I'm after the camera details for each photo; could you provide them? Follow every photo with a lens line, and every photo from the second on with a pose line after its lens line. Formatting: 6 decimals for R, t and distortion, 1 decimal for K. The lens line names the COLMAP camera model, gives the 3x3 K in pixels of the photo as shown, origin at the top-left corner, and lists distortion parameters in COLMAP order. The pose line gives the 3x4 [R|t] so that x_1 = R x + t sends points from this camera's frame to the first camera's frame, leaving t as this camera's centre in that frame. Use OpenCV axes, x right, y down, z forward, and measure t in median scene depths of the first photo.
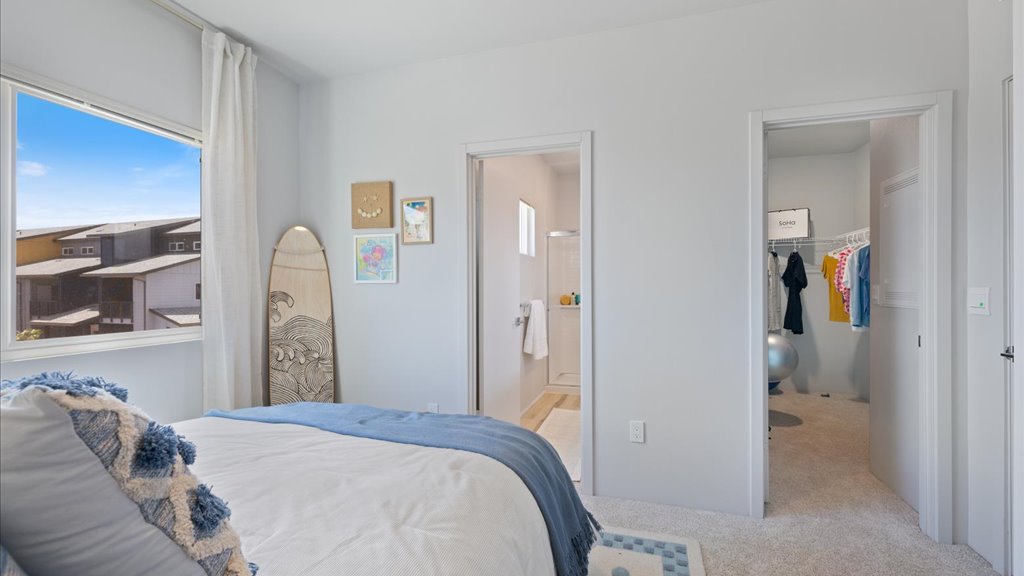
lens RADIAL K [[428.5, 0, 518.4], [0, 428.5, 285.6], [0, 0, 1]] dist [-0.000314, 0.000178]
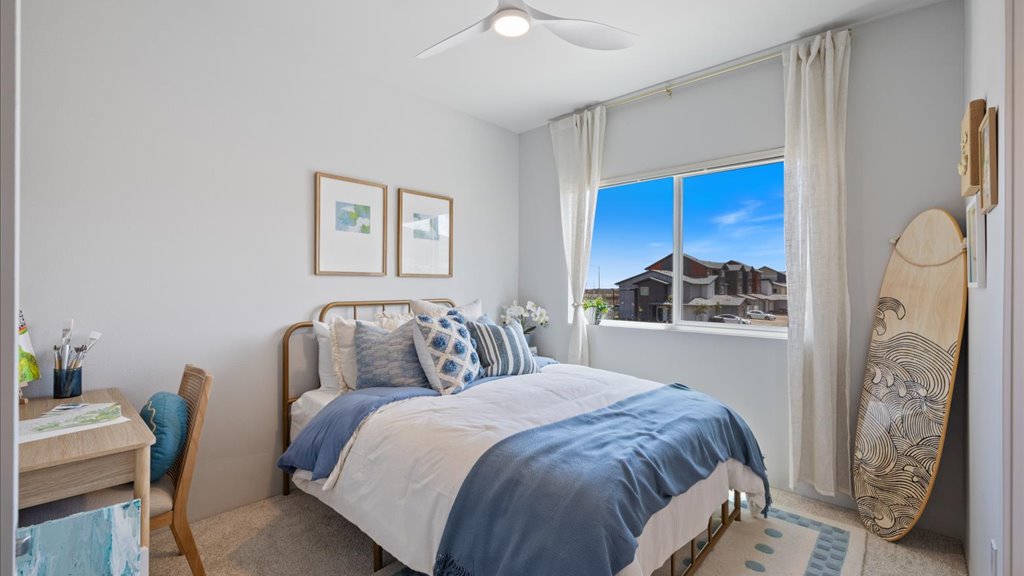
lens RADIAL K [[428.5, 0, 518.4], [0, 428.5, 285.6], [0, 0, 1]] dist [-0.000314, 0.000178]
pose [[-0.432359, 0.007224, -0.901673, 0.449454], [-0.000308, 0.999967, 0.008160, -0.014998], [0.901702, 0.003806, -0.432342, 0.732509]]
